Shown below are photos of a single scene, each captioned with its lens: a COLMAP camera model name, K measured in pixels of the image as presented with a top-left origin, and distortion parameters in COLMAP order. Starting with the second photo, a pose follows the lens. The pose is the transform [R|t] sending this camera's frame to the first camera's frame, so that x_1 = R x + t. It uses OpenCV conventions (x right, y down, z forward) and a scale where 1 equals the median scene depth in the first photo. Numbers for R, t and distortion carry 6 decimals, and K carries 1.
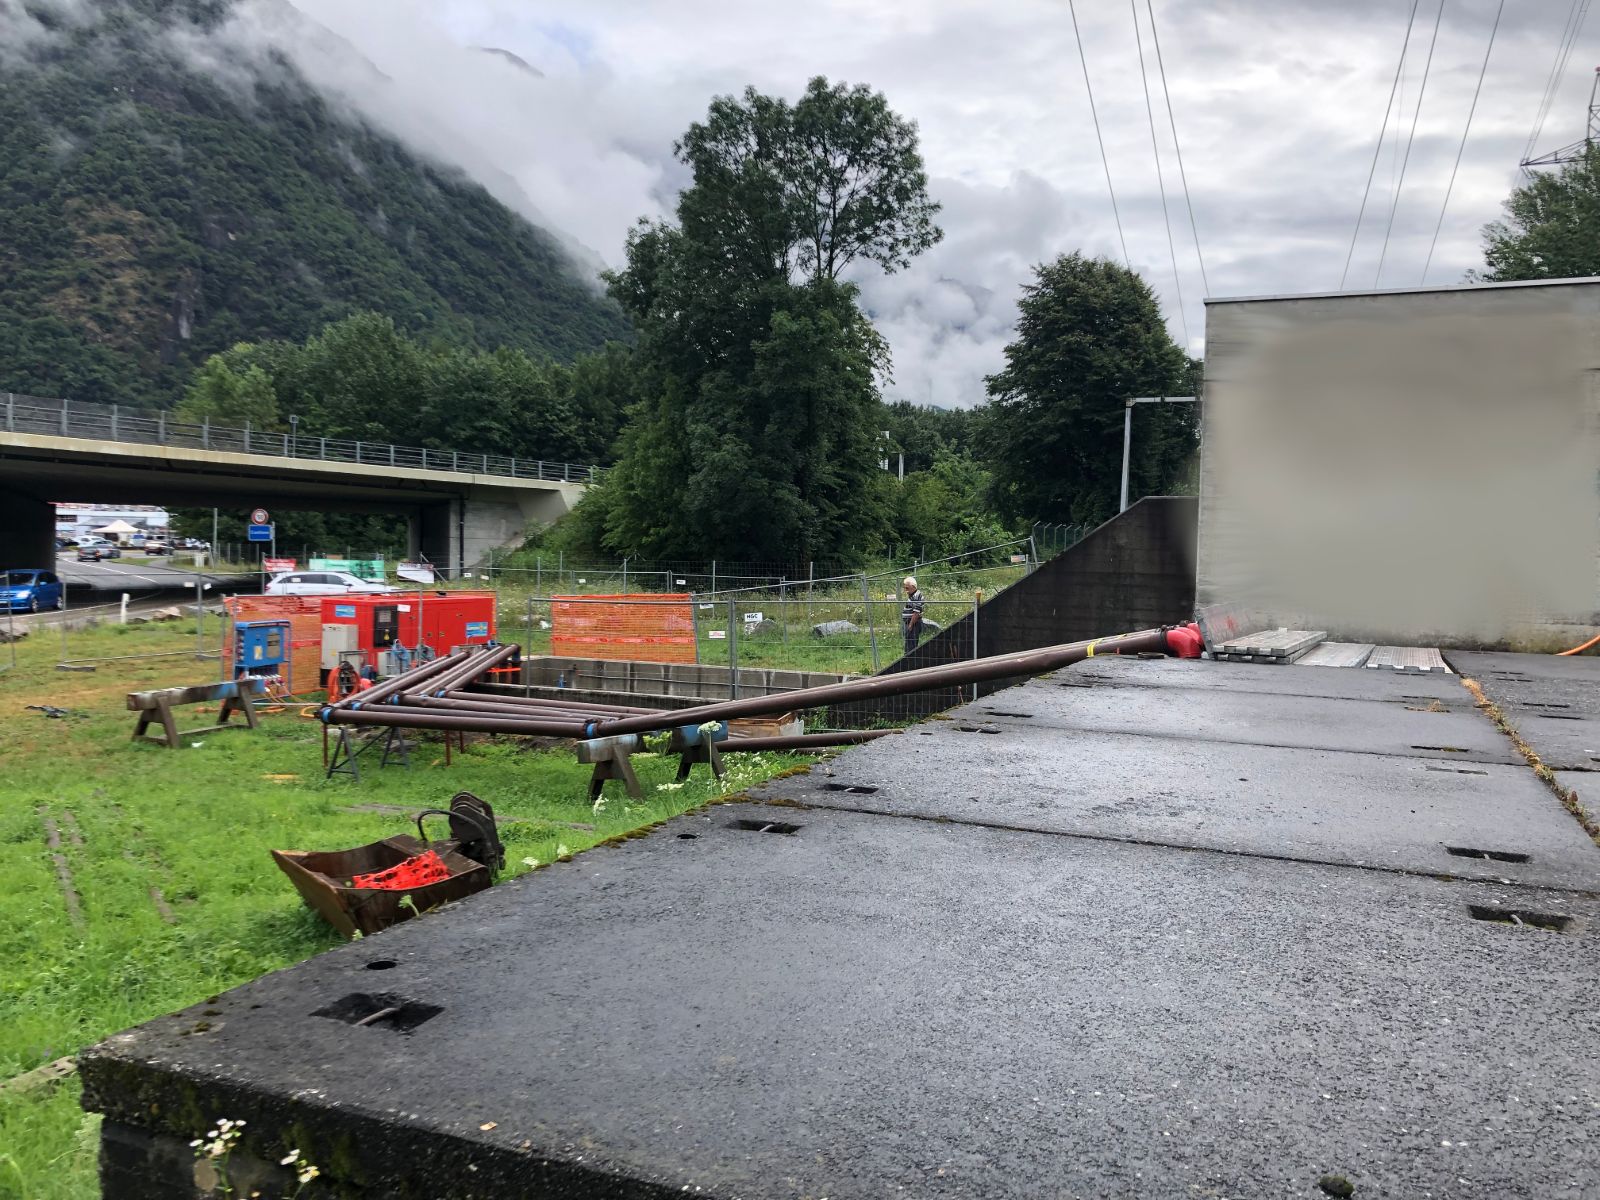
lens RADIAL K [[1294.7, 0, 800.0], [0, 1294.7, 600.0], [0, 0, 1]] dist [0.005391, 0.008755]
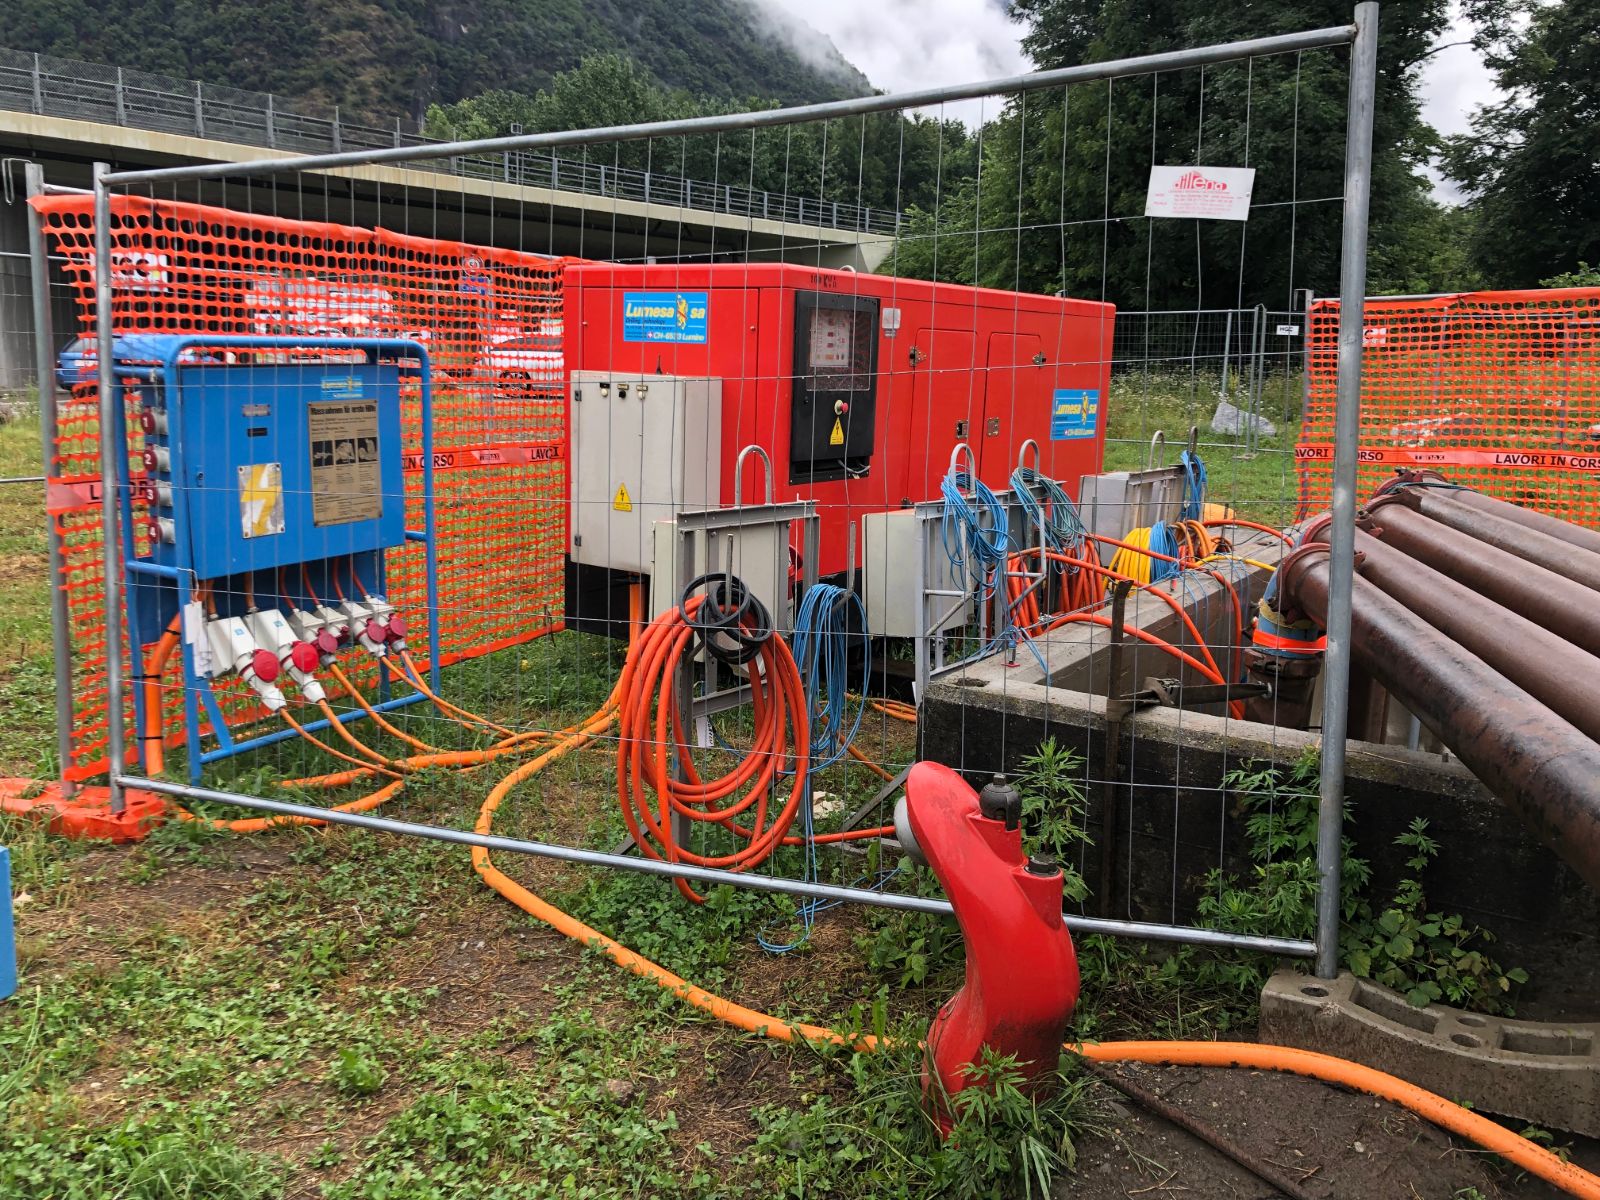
lens RADIAL K [[1294.7, 0, 800.0], [0, 1294.7, 600.0], [0, 0, 1]] dist [0.005391, 0.008755]
pose [[0.985591, 0.039323, -0.164514, -0.053303], [-0.014649, 0.988791, 0.148586, 0.004450], [0.168513, -0.144035, 0.975119, 0.143117]]
